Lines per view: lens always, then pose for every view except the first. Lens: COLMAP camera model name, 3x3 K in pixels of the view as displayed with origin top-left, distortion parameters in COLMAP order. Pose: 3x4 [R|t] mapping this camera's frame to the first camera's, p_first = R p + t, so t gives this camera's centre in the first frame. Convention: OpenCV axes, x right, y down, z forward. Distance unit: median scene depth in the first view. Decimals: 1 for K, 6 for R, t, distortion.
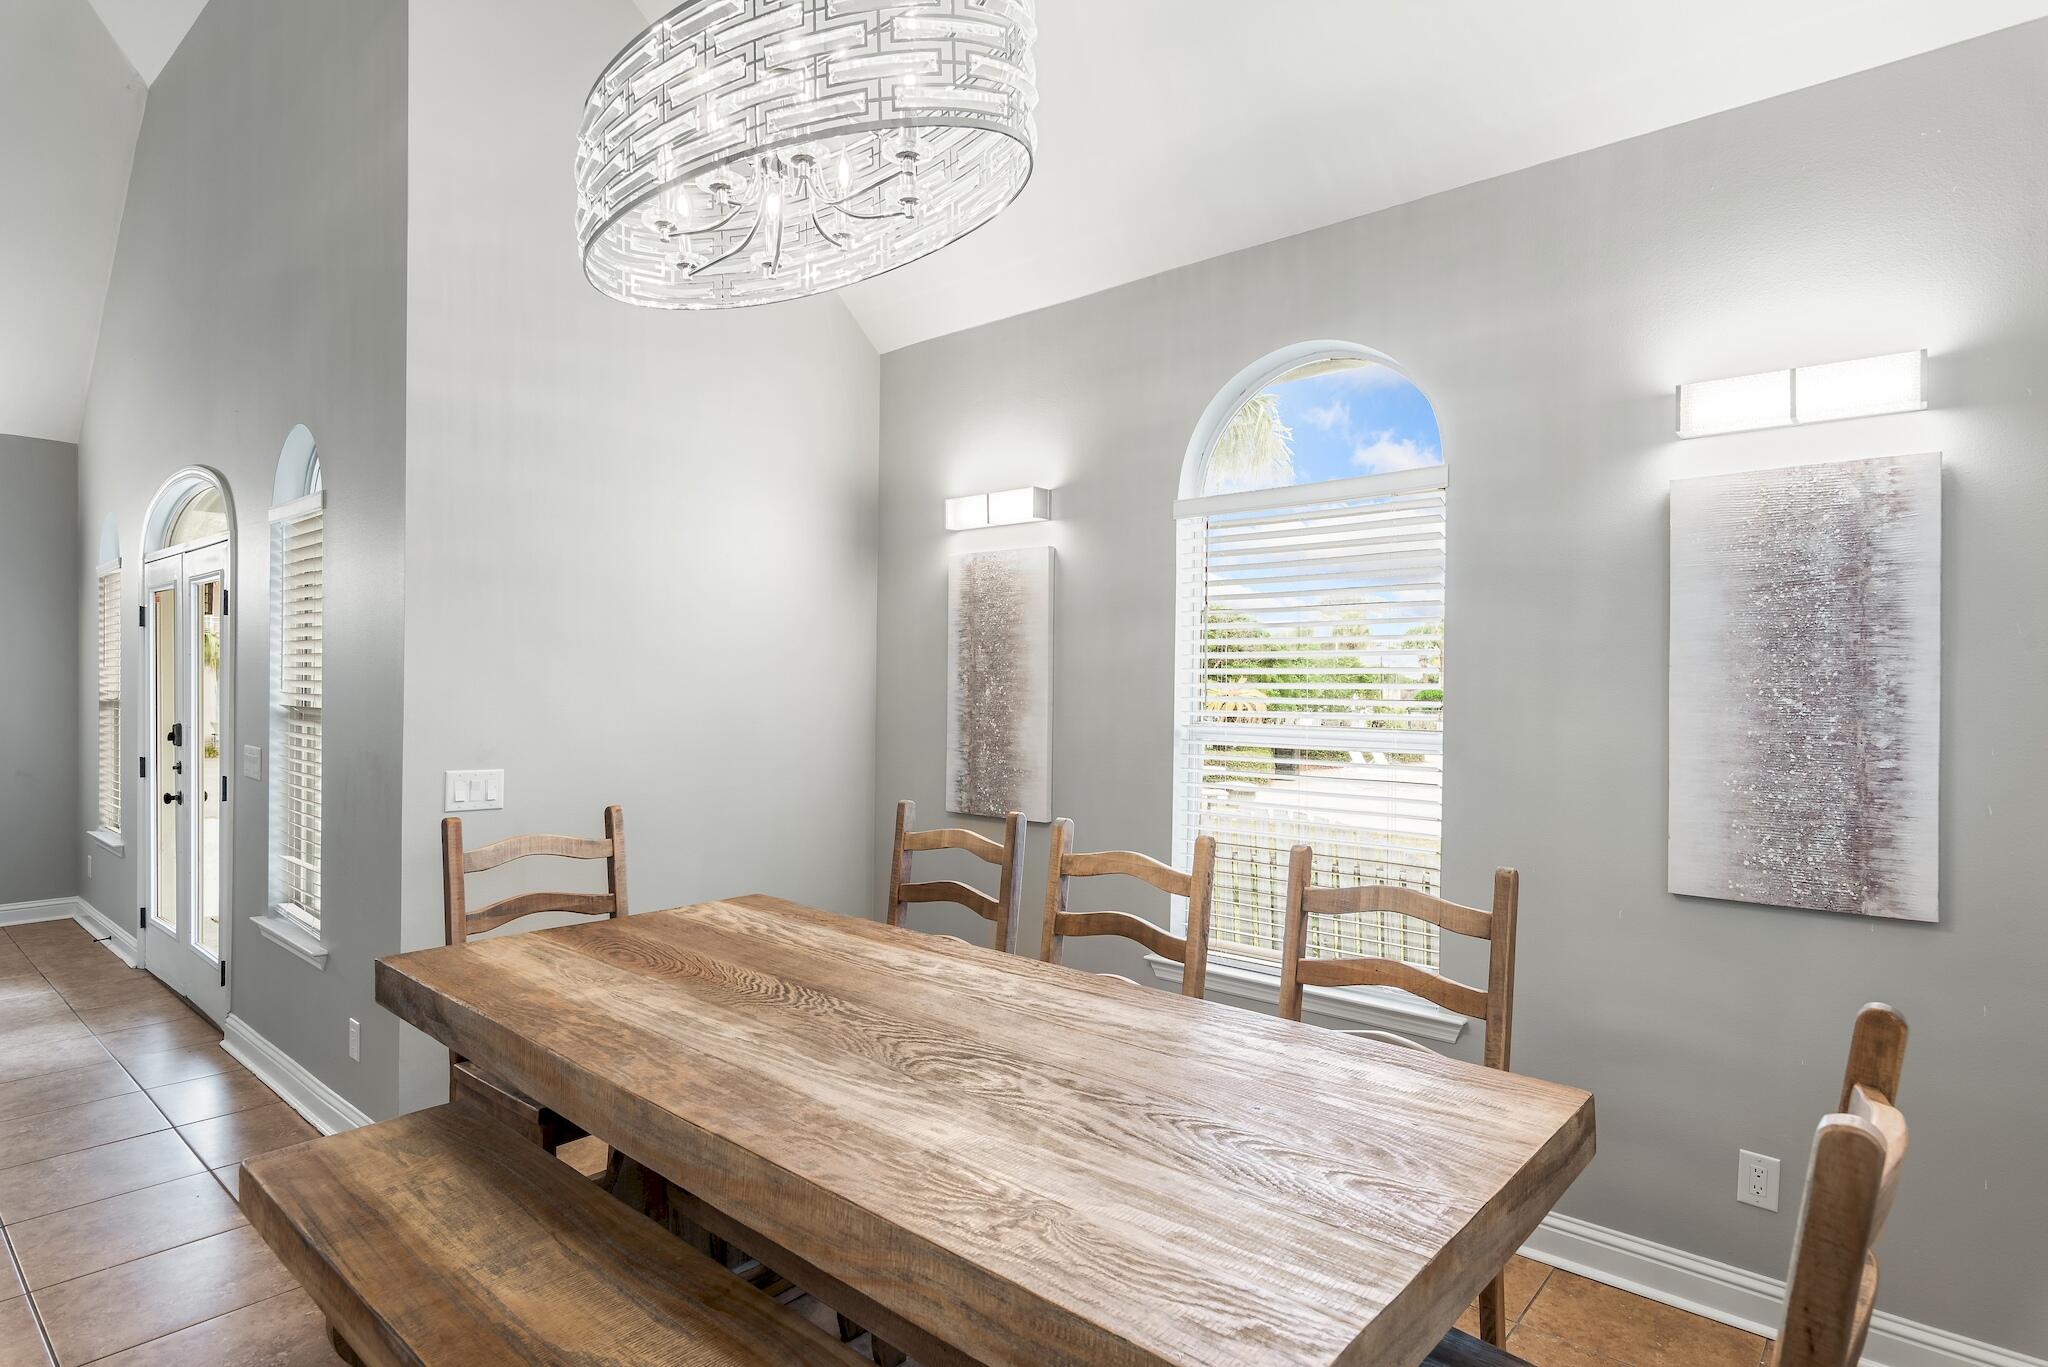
lens RADIAL K [[1103.0, 0, 1021.6], [0, 1103.0, 689.1], [0, 0, 1]] dist [0.001683, -0.000337]
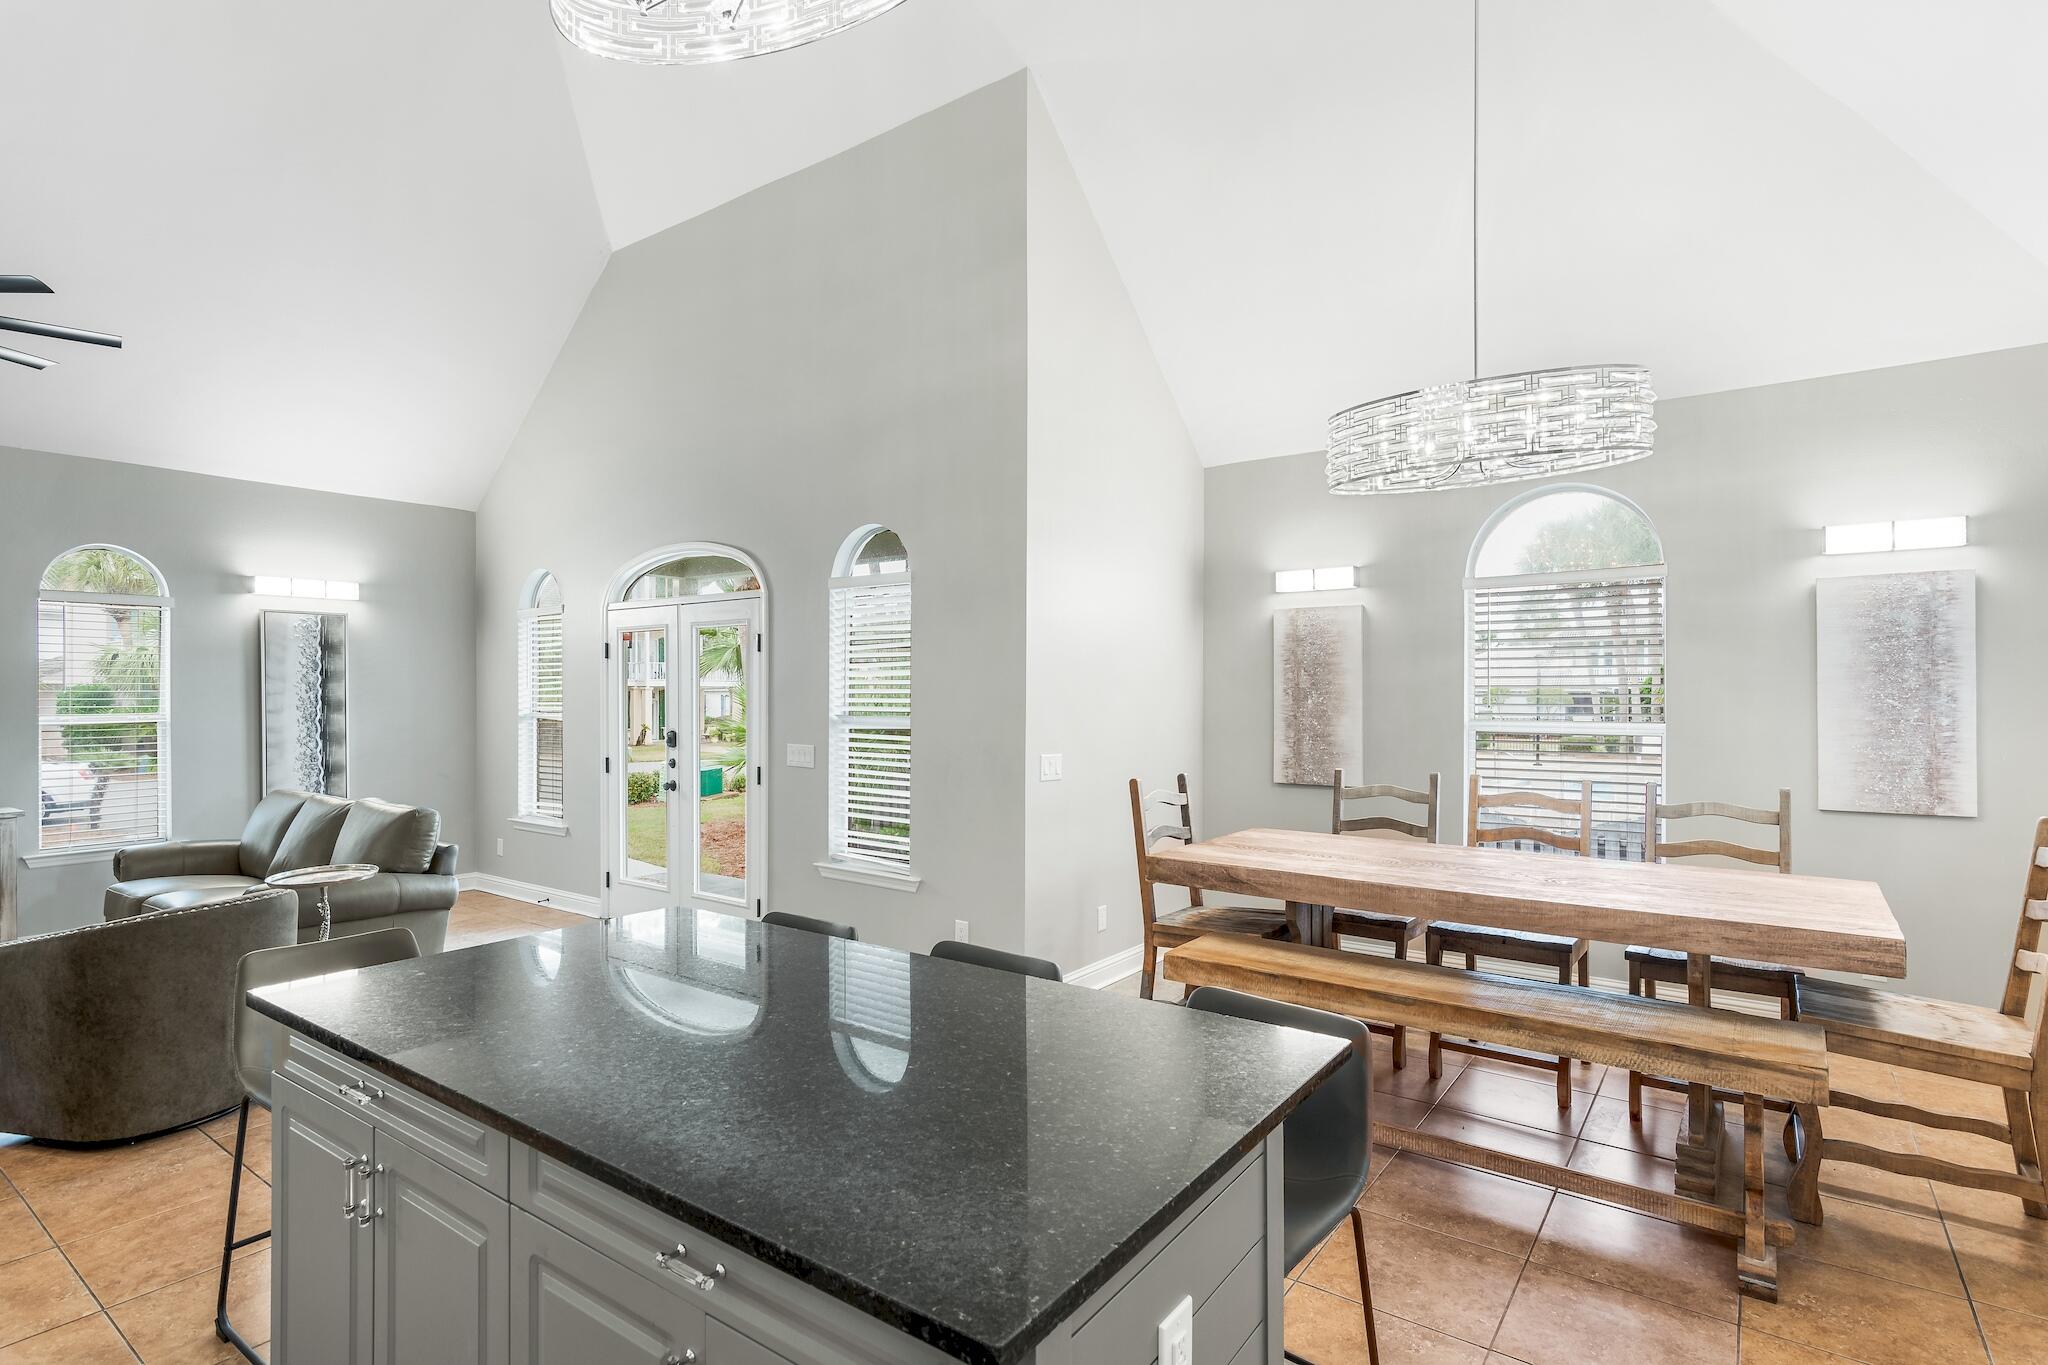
lens RADIAL K [[1018.7, 0, 1025.3], [0, 1018.7, 697.6], [0, 0, 1]] dist [0.001007, -0.000318]
pose [[0.996449, -0.006558, 0.083949, -0.862724], [0.007078, 0.999958, -0.005904, 0.004883], [-0.083906, 0.006477, 0.996453, -0.555483]]
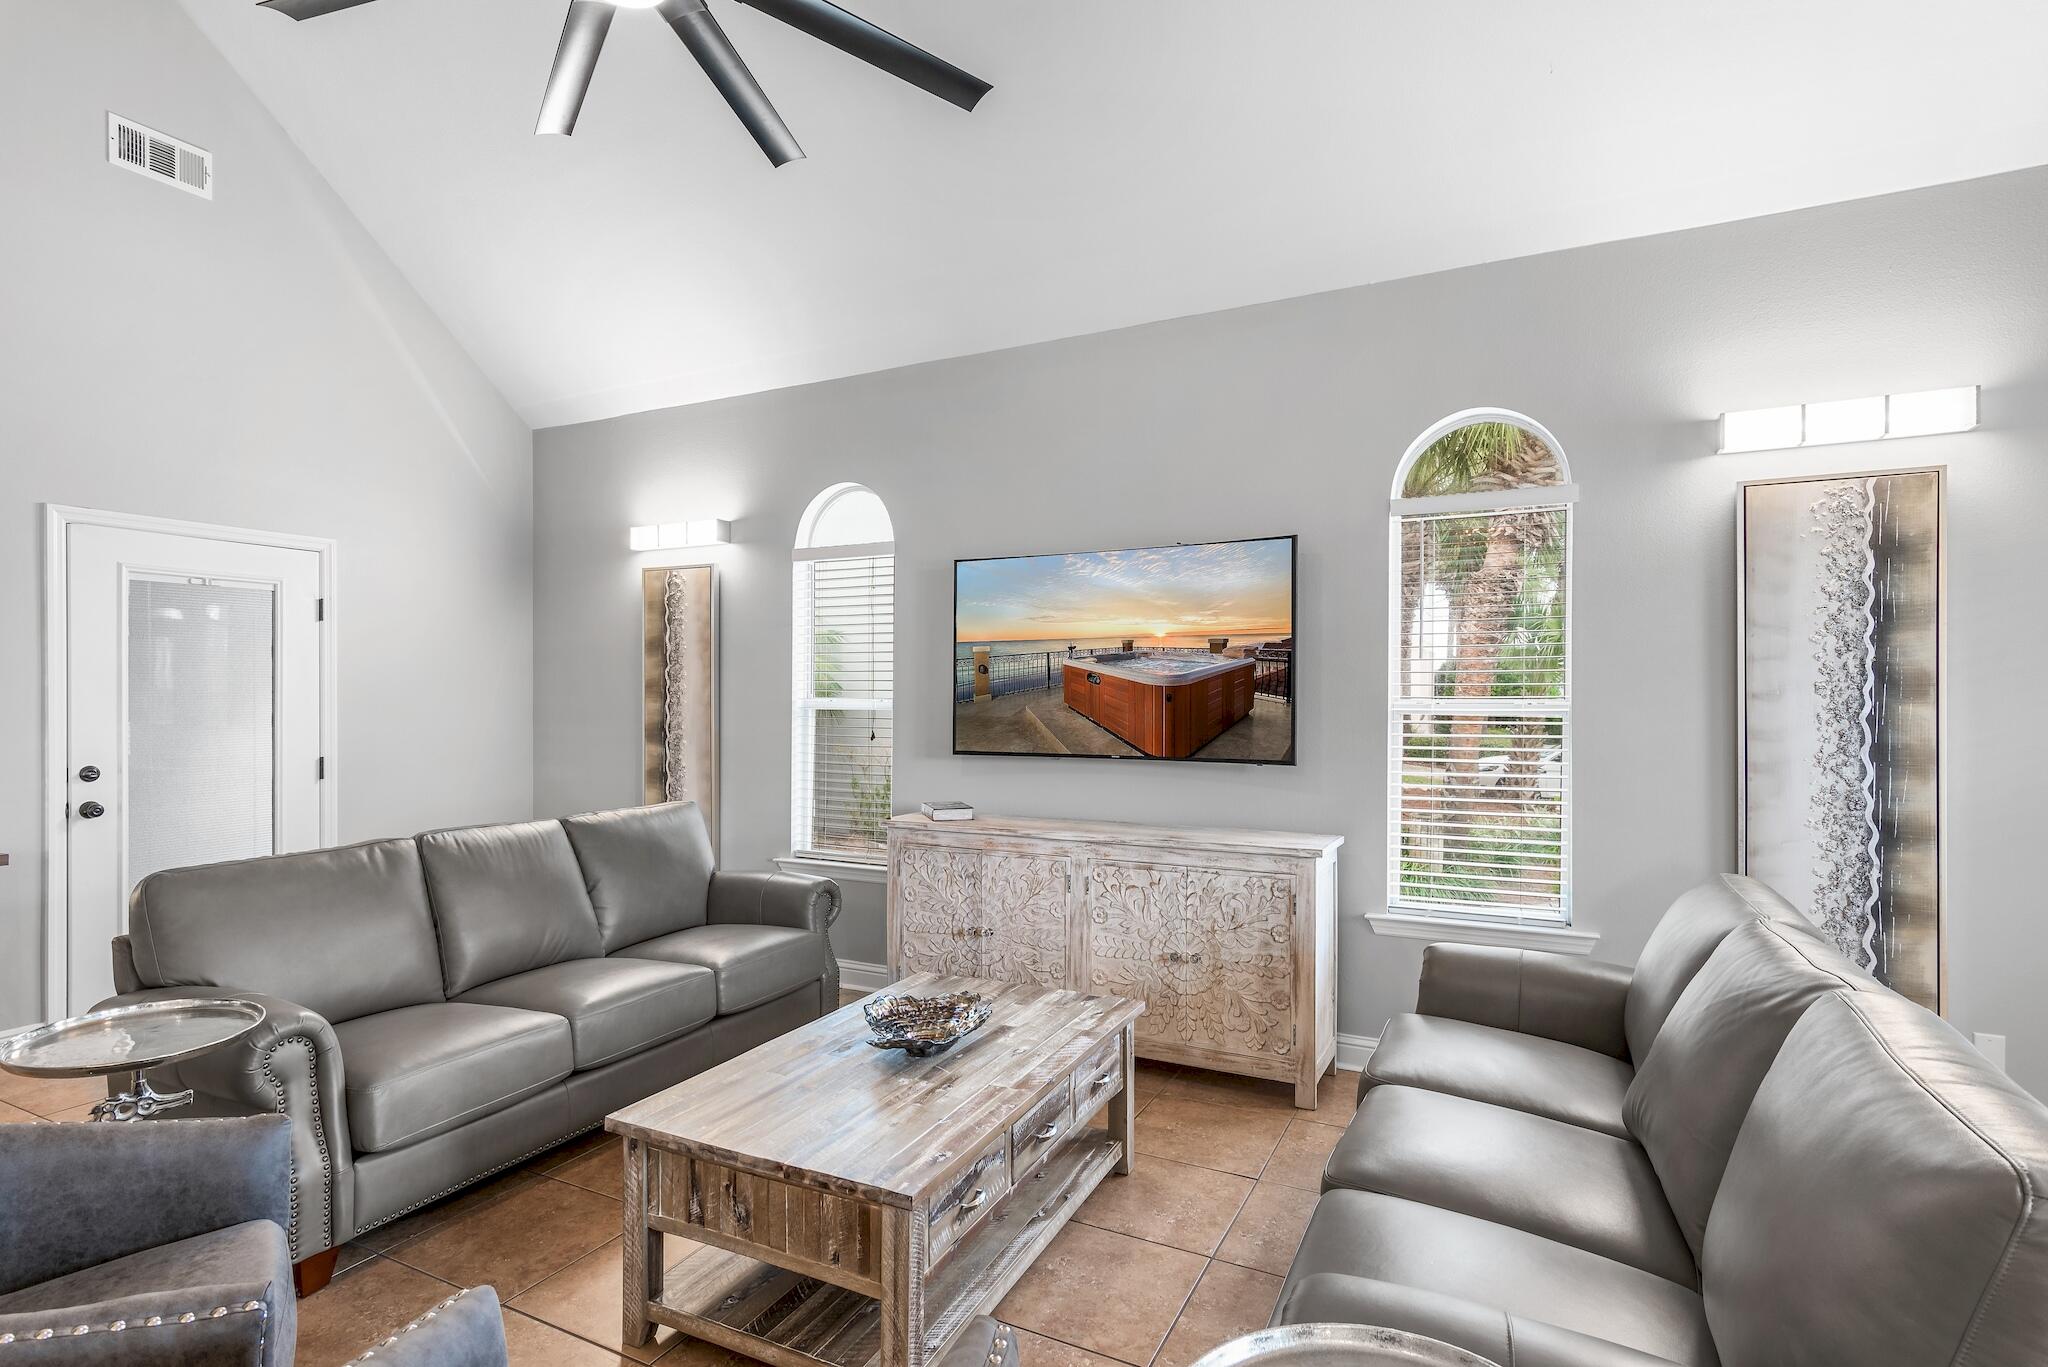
lens RADIAL K [[1018.7, 0, 1024.8], [0, 1018.7, 694.6], [0, 0, 1]] dist [0.001007, -0.000318]
pose [[0.245681, -0.003456, -0.969344, -1.611799], [-0.011541, 0.999912, -0.006490, 0.028895], [0.969282, 0.012782, 0.245620, 1.093863]]
